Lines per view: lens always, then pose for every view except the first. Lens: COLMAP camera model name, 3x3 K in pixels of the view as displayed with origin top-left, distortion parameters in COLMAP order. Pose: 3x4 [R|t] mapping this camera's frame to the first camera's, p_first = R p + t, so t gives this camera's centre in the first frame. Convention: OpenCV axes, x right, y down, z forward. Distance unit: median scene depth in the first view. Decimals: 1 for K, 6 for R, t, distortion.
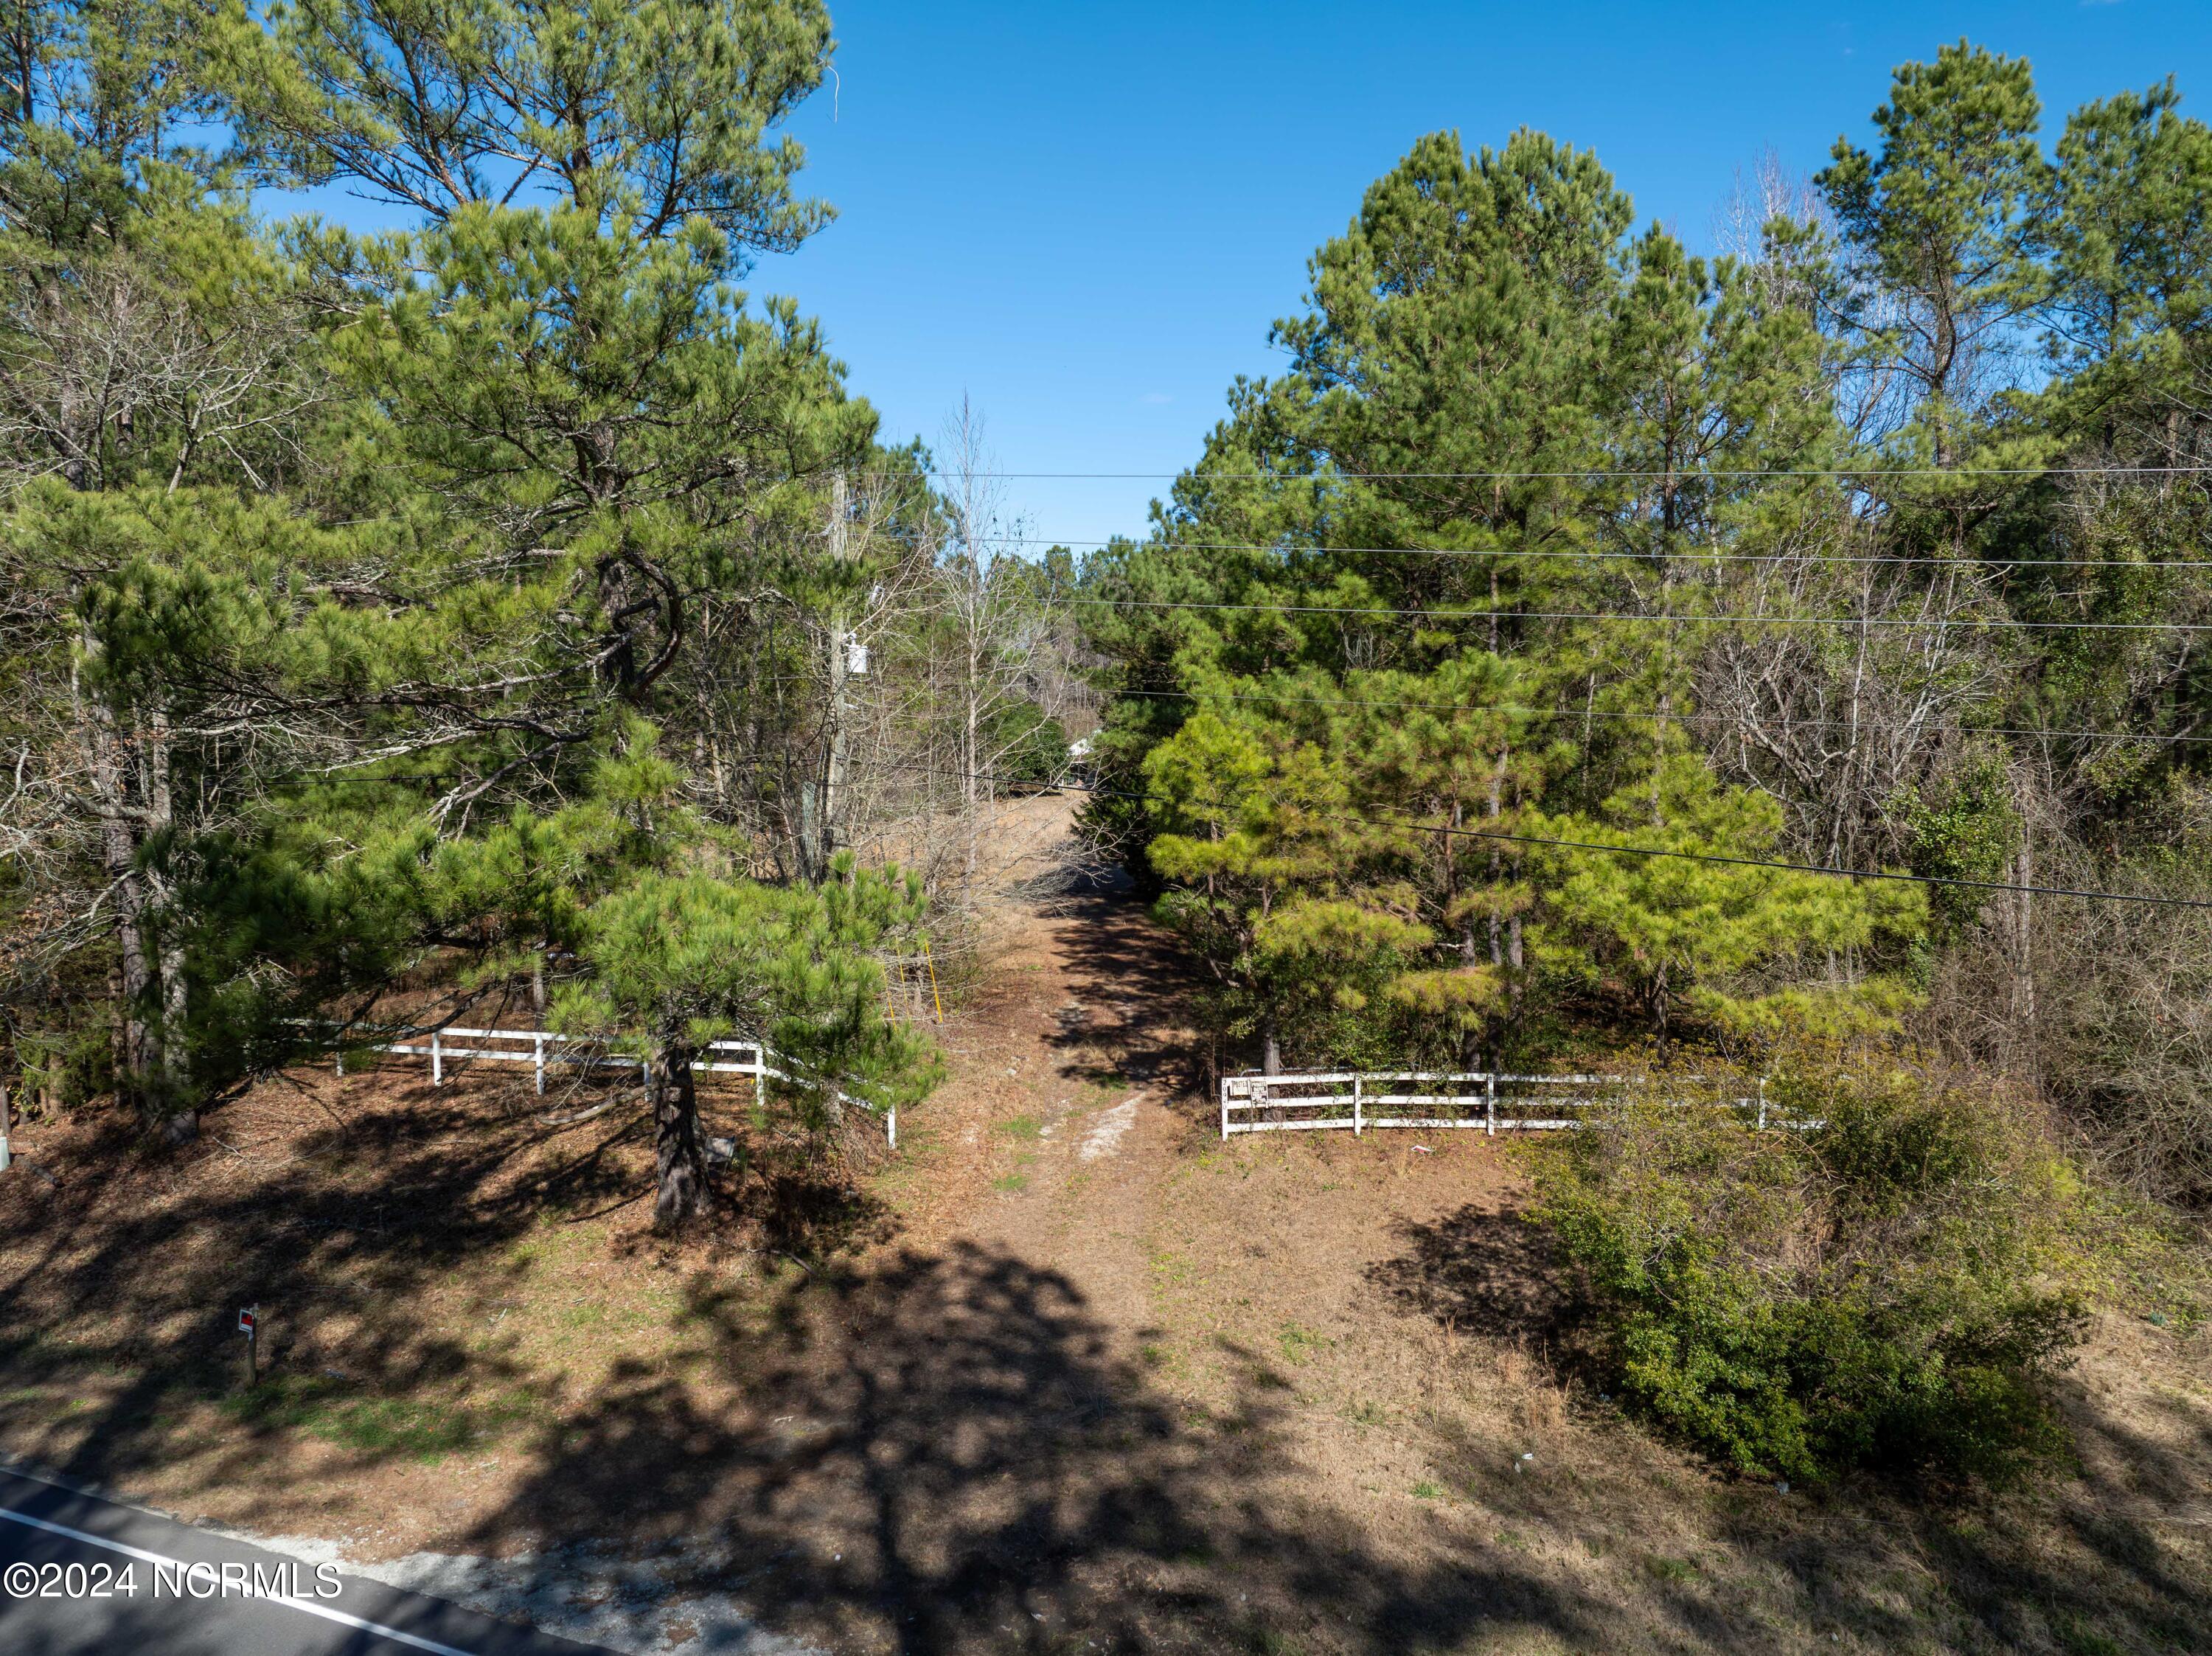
lens RADIAL K [[1569.1, 0, 1090.1], [0, 1569.1, 821.9], [0, 0, 1]] dist [-0.042908, 0.011292]
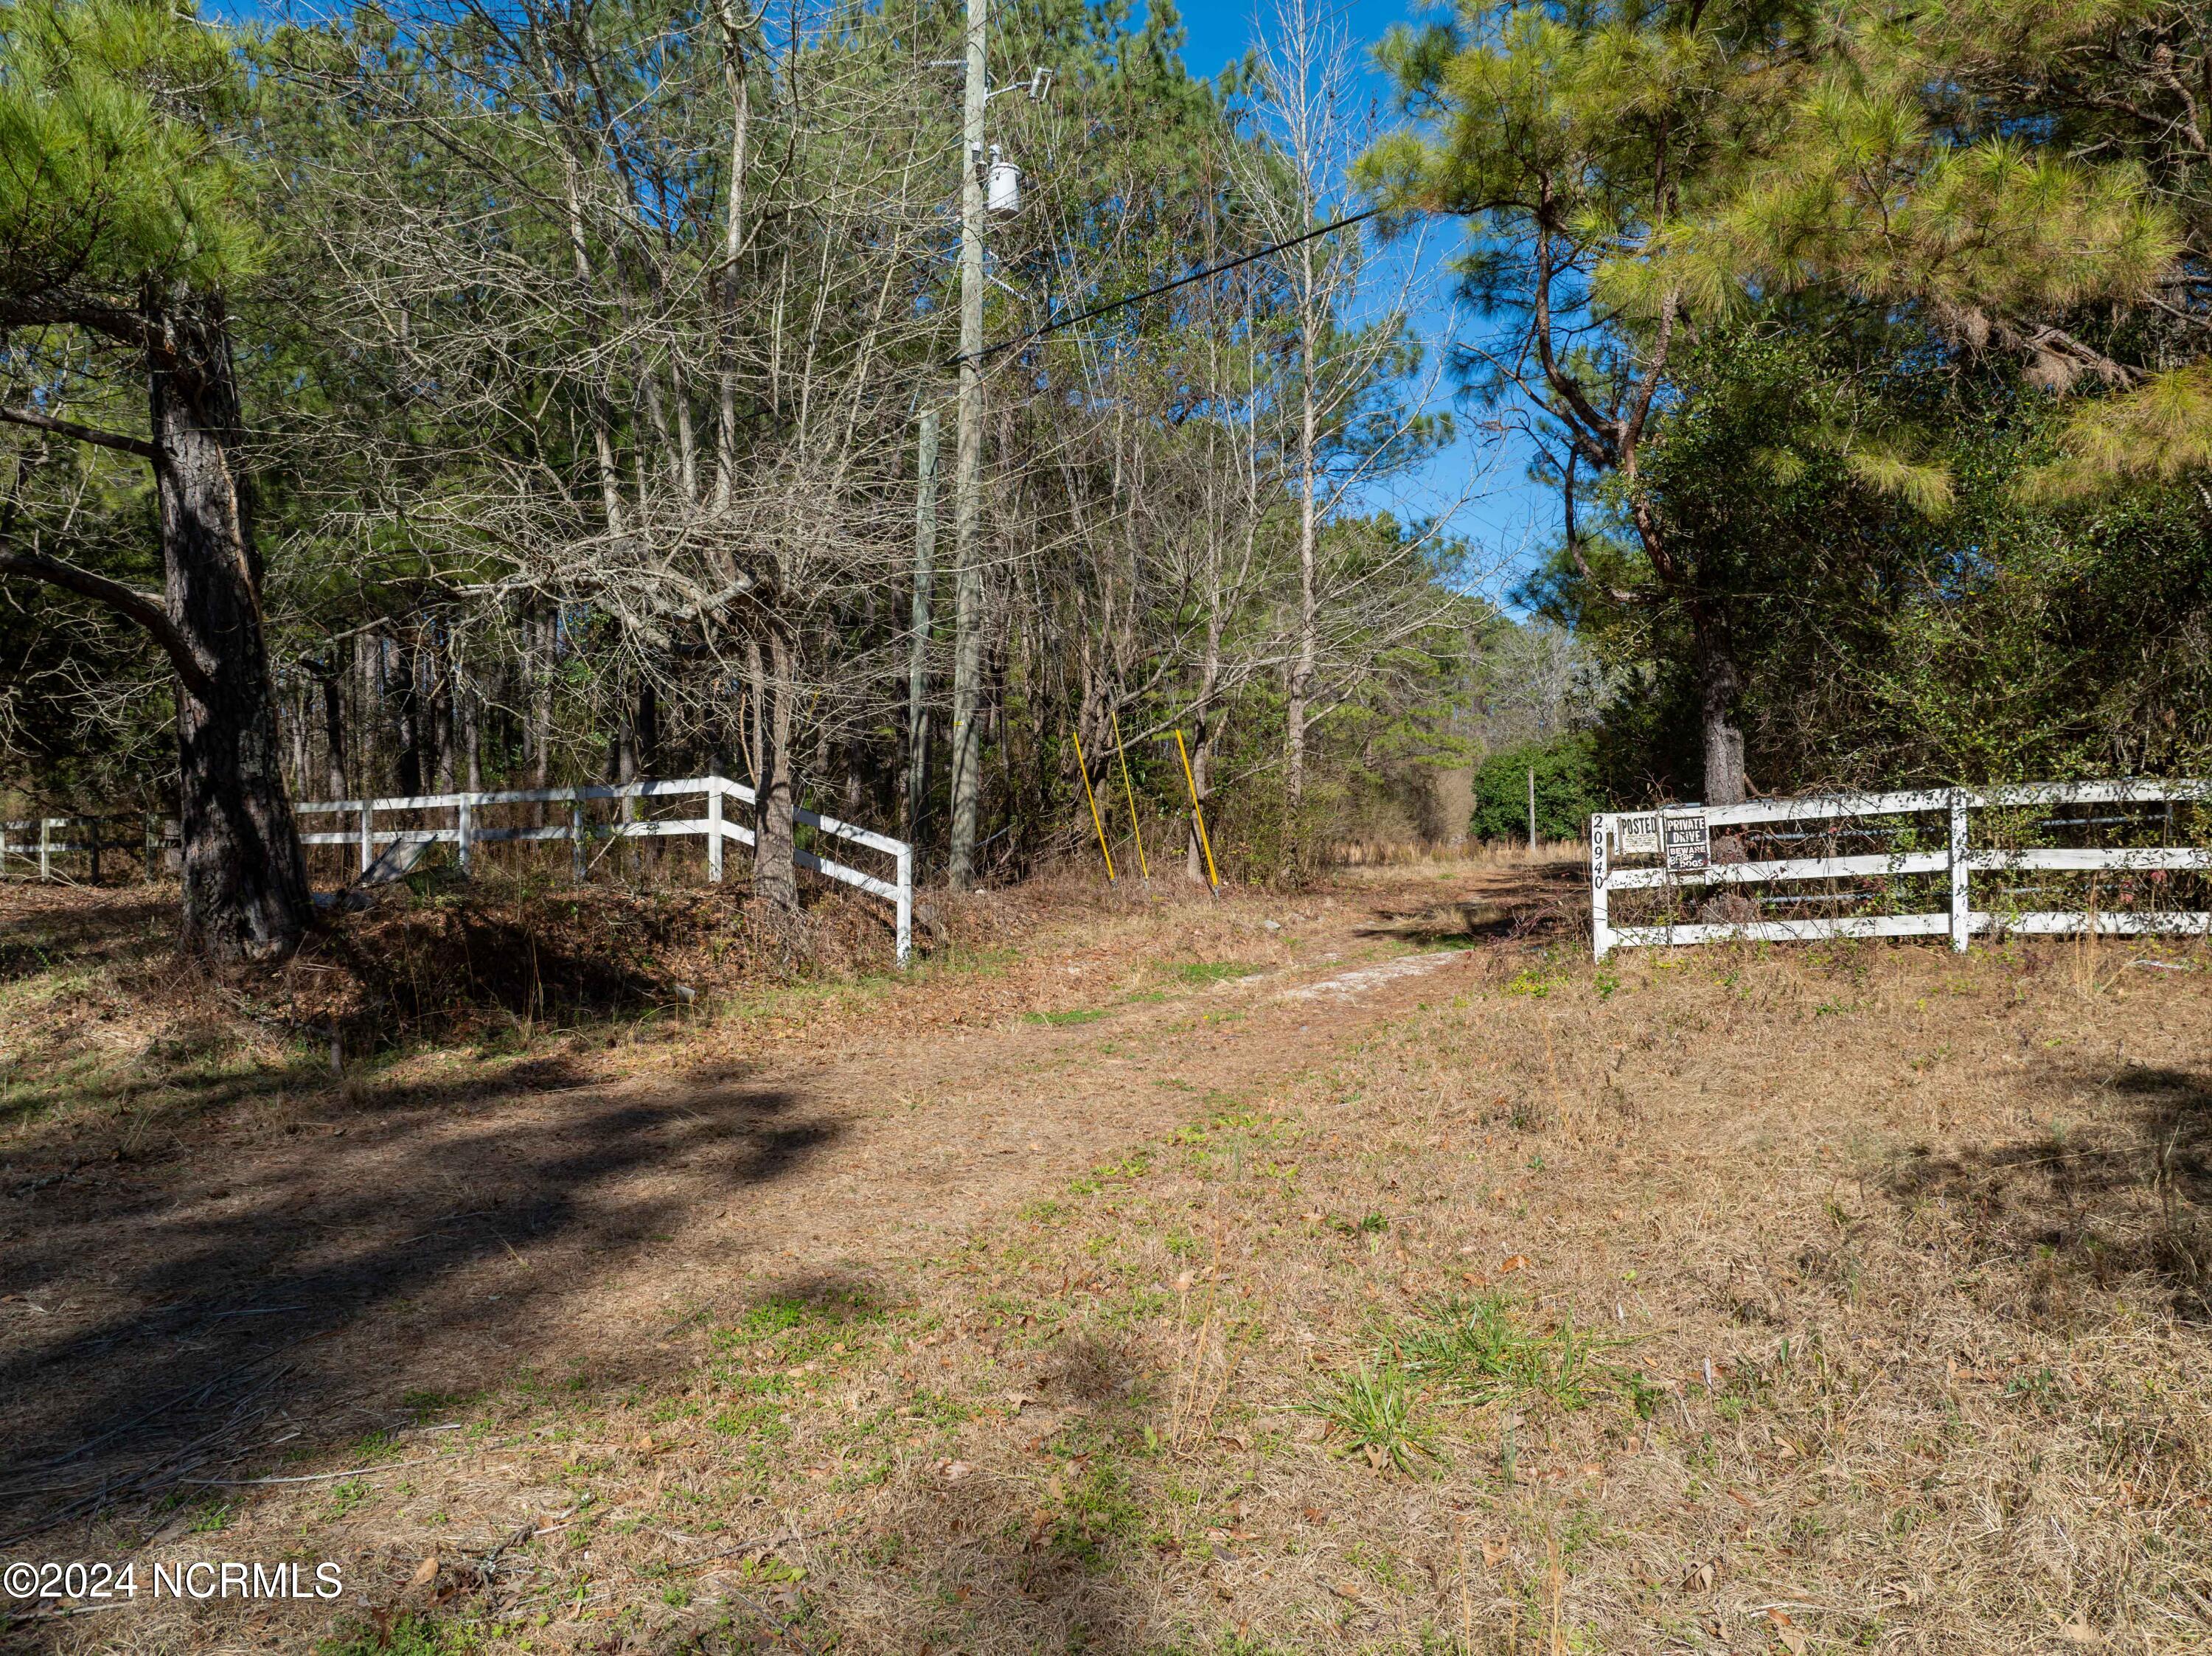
lens RADIAL K [[1569.1, 0, 1061.7], [0, 1569.1, 866.5], [0, 0, 1]] dist [-0.042908, 0.011292]
pose [[0.916984, 0.011071, -0.398770, 0.121458], [-0.035063, 0.997983, -0.052921, 0.204986], [0.397379, 0.062510, 0.915523, 0.575539]]
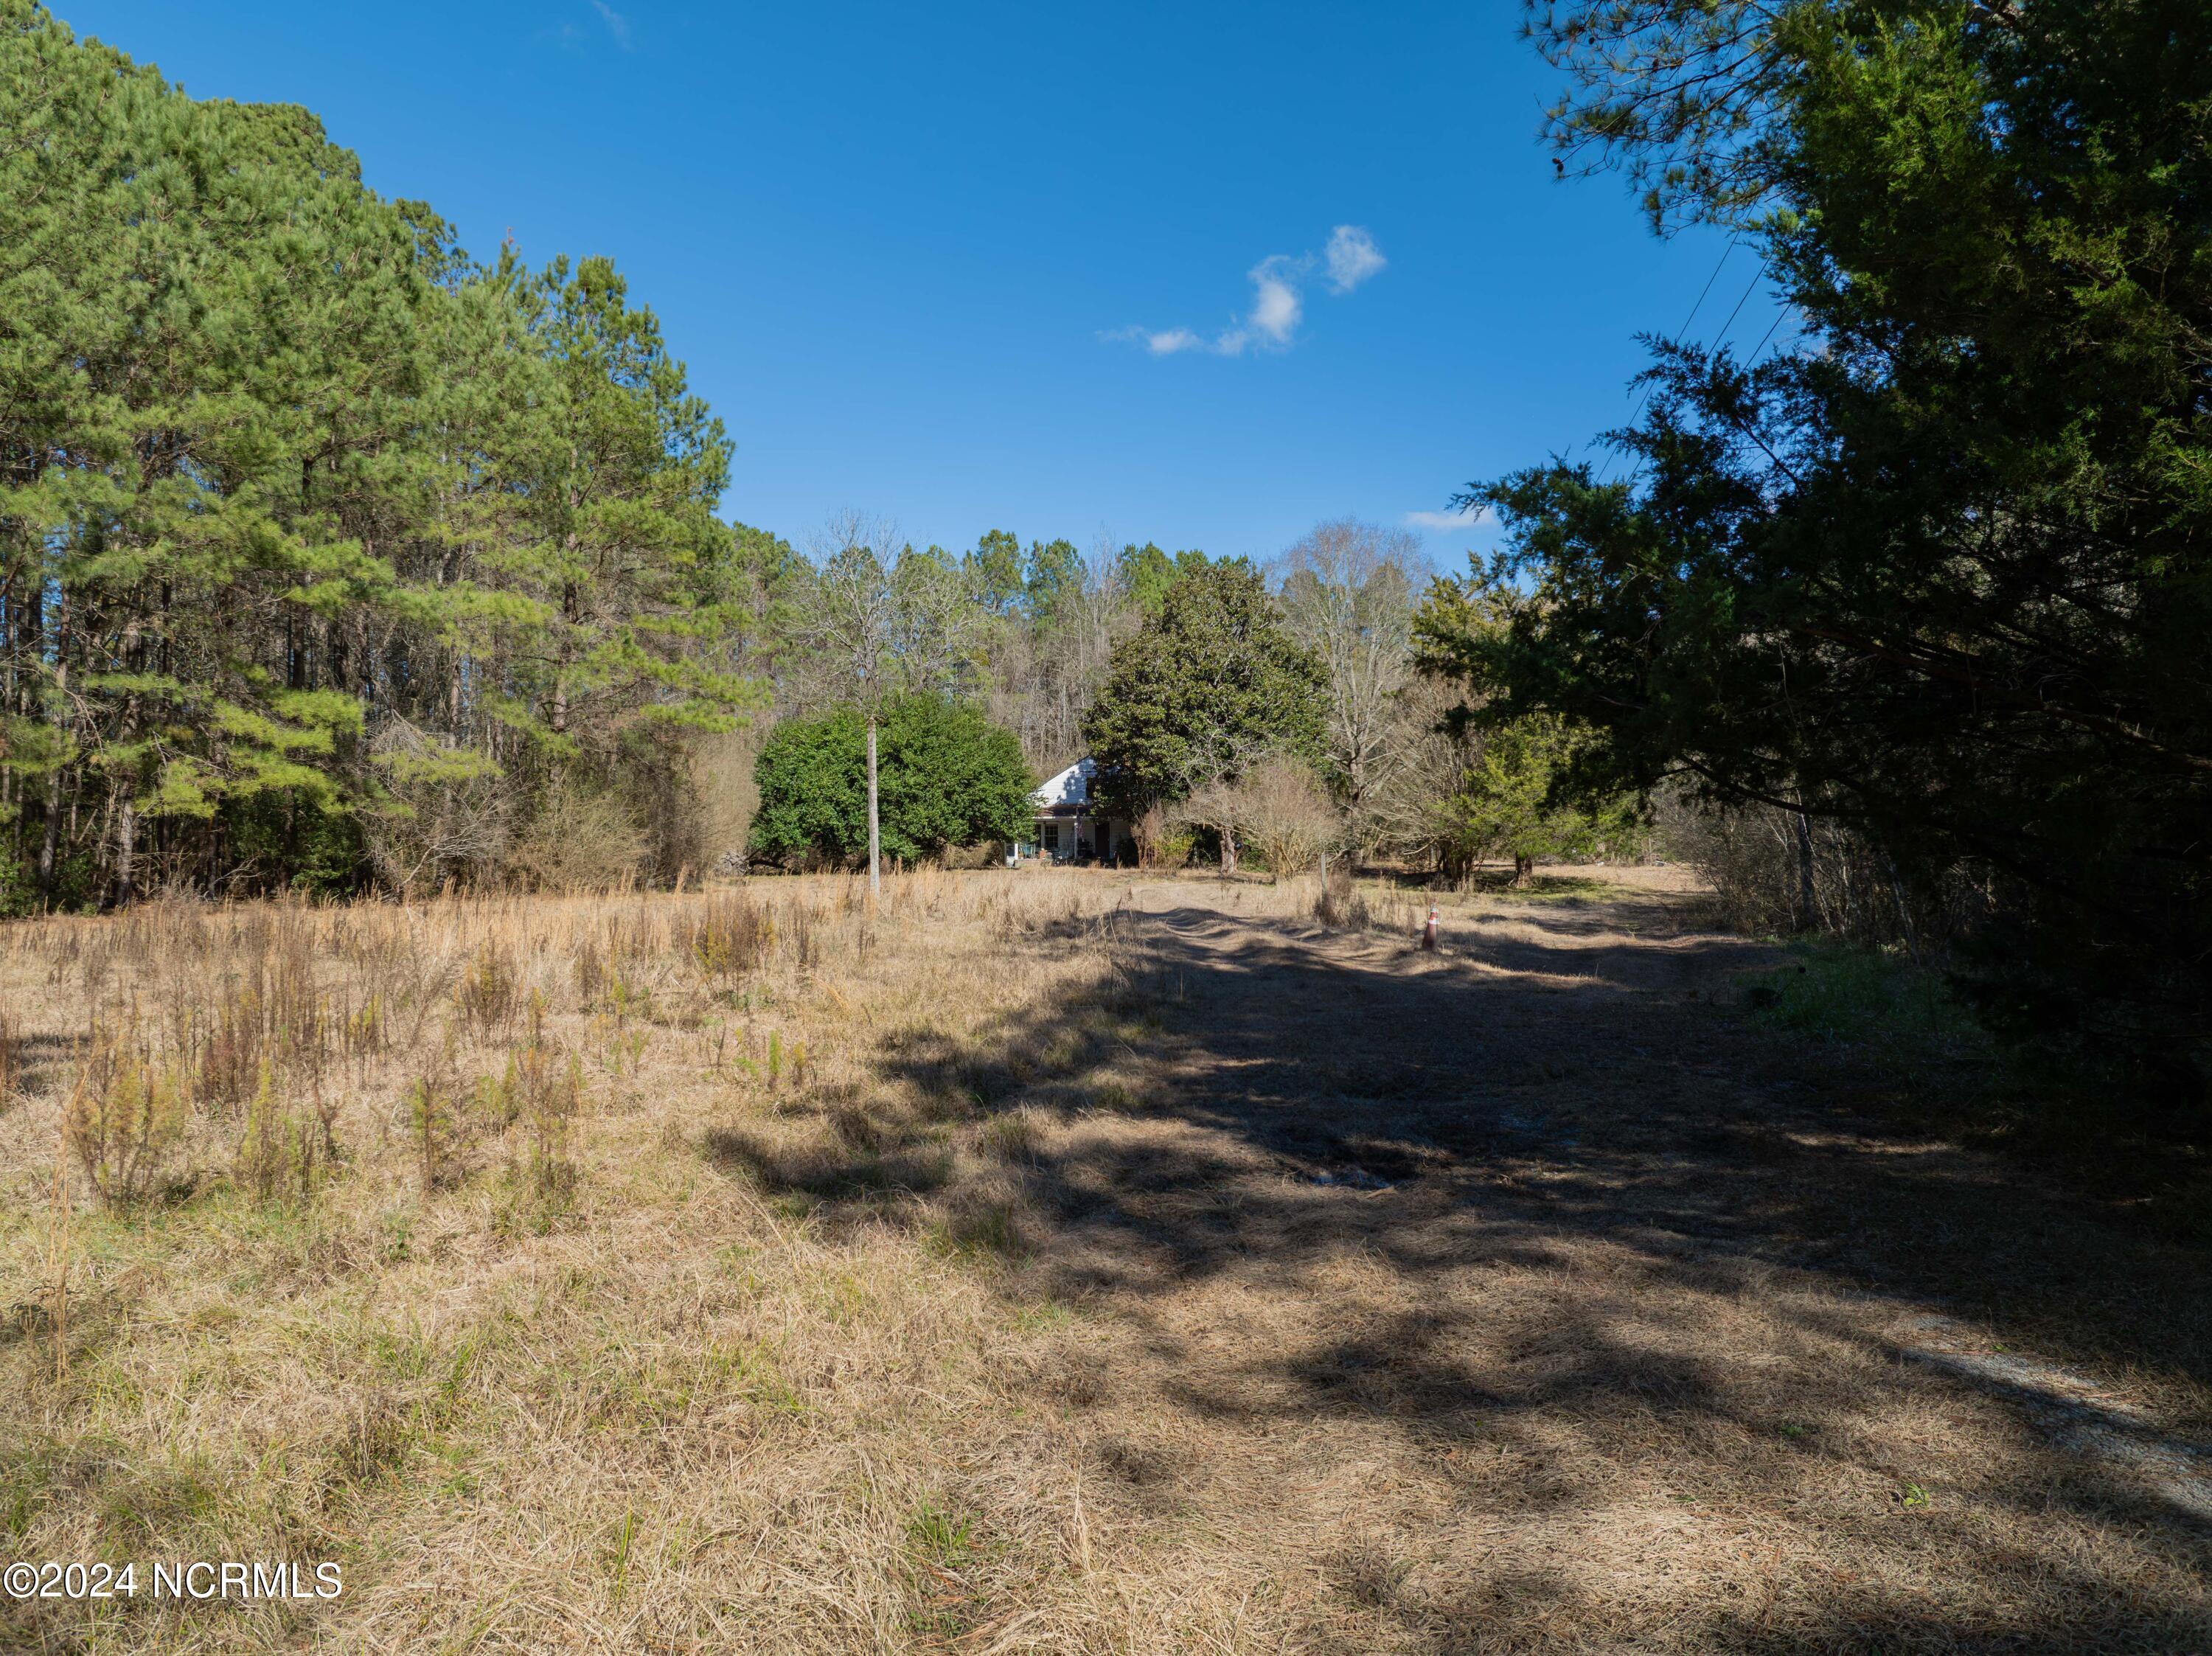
lens RADIAL K [[1569.1, 0, 1109.0], [0, 1569.1, 832.5], [0, 0, 1]] dist [-0.042908, 0.011292]
pose [[0.997406, 0.004188, 0.071864, -0.063461], [0.001985, 0.996327, -0.085610, 0.097414], [-0.071959, 0.085530, 0.993734, 1.737411]]
